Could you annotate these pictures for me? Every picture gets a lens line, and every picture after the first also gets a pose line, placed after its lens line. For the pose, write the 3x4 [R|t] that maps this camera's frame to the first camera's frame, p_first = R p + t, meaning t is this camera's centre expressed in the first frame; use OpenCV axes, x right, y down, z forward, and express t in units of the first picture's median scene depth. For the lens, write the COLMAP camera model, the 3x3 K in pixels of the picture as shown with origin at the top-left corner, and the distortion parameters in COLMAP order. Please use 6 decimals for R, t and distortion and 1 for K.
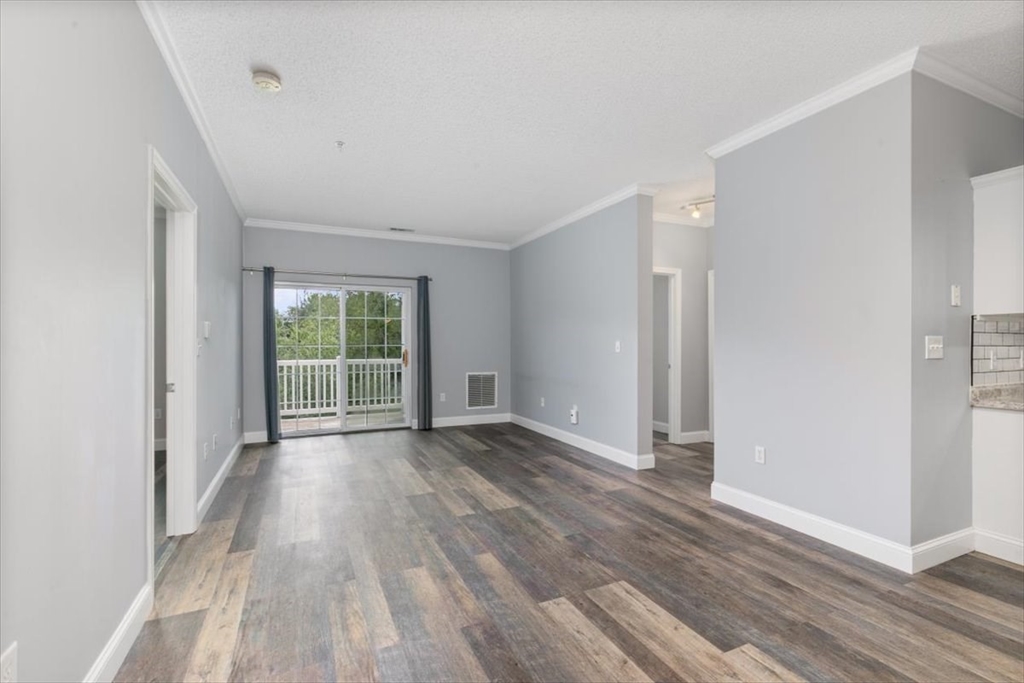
lens RADIAL K [[457.8, 0, 508.3], [0, 457.8, 342.1], [0, 0, 1]] dist [0.002359, 0.000877]
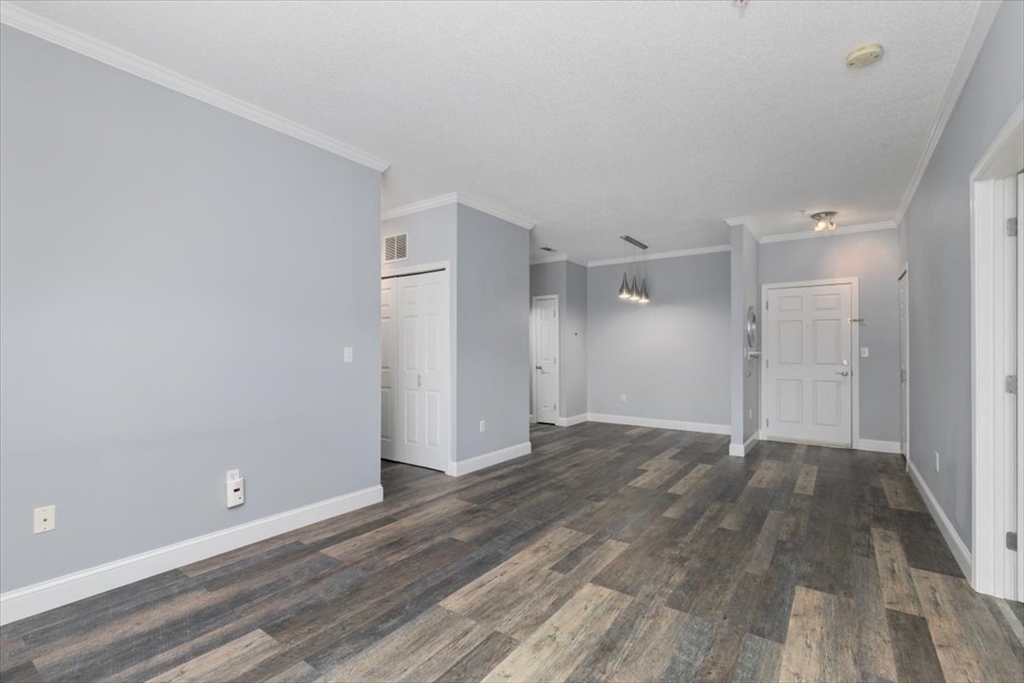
lens RADIAL K [[457.8, 0, 504.0], [0, 457.8, 350.5], [0, 0, 1]] dist [0.002359, 0.000877]
pose [[-0.486657, -0.001083, 0.873593, -0.887446], [-0.003209, 0.999995, -0.000549, -0.000902], [-0.873587, -0.003071, -0.486658, 1.887906]]
